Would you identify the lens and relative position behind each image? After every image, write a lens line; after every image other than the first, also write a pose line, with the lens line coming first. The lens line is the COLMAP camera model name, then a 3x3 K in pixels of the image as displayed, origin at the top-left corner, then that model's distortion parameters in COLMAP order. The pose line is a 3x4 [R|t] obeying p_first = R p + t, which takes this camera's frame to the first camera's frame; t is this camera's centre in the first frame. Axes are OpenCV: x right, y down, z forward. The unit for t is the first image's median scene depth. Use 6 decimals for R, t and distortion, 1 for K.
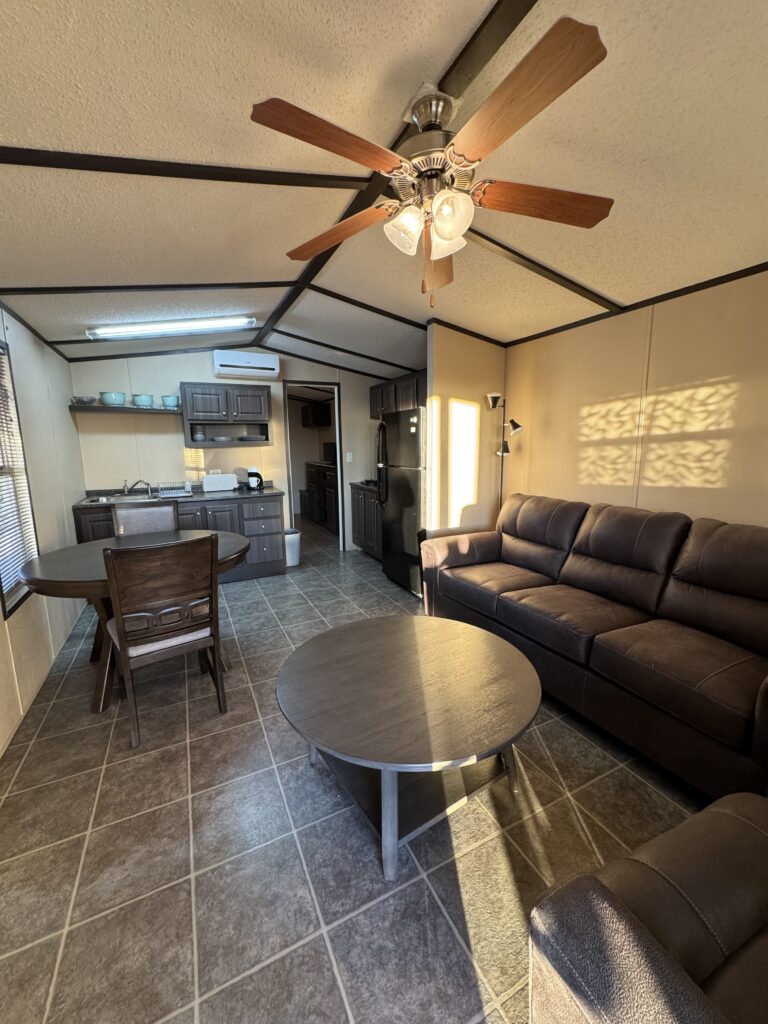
lens RADIAL K [[410.2, 0, 385.0], [0, 410.2, 514.7], [0, 0, 1]] dist [-0.000315, 0.000049]
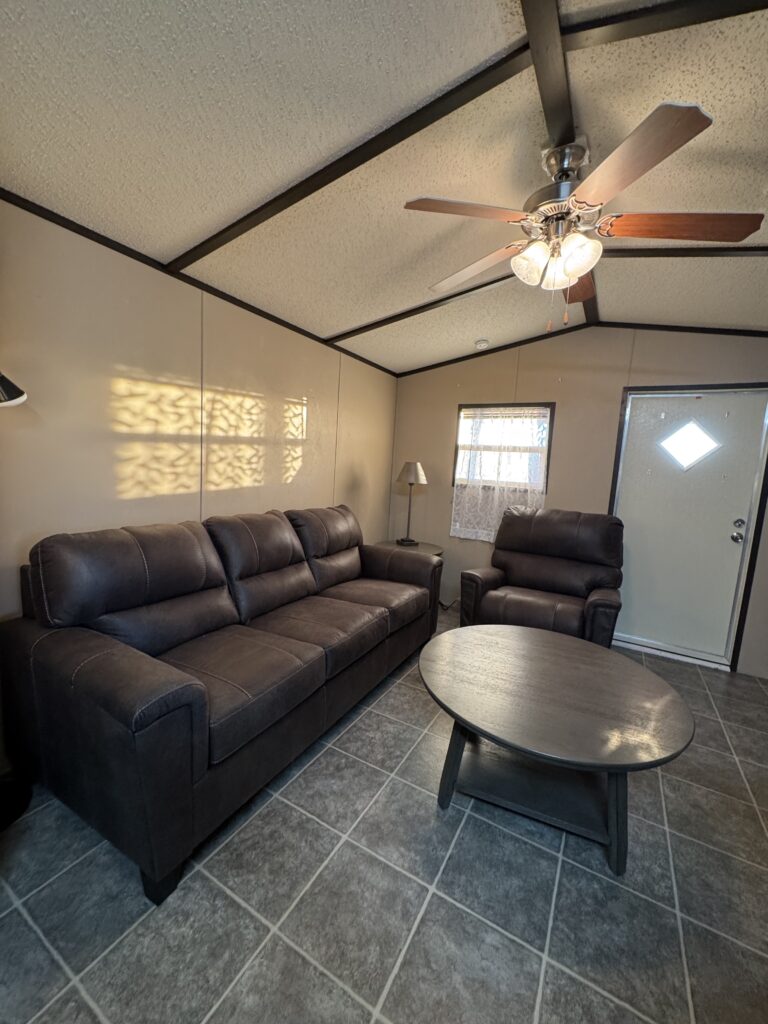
lens RADIAL K [[410.2, 0, 383.9], [0, 410.2, 508.4], [0, 0, 1]] dist [-0.000315, 0.000049]
pose [[-0.556555, -0.093876, 0.825490, -0.350023], [0.102790, 0.978181, 0.180542, -0.160810], [-0.824427, 0.185334, -0.534763, 1.214891]]
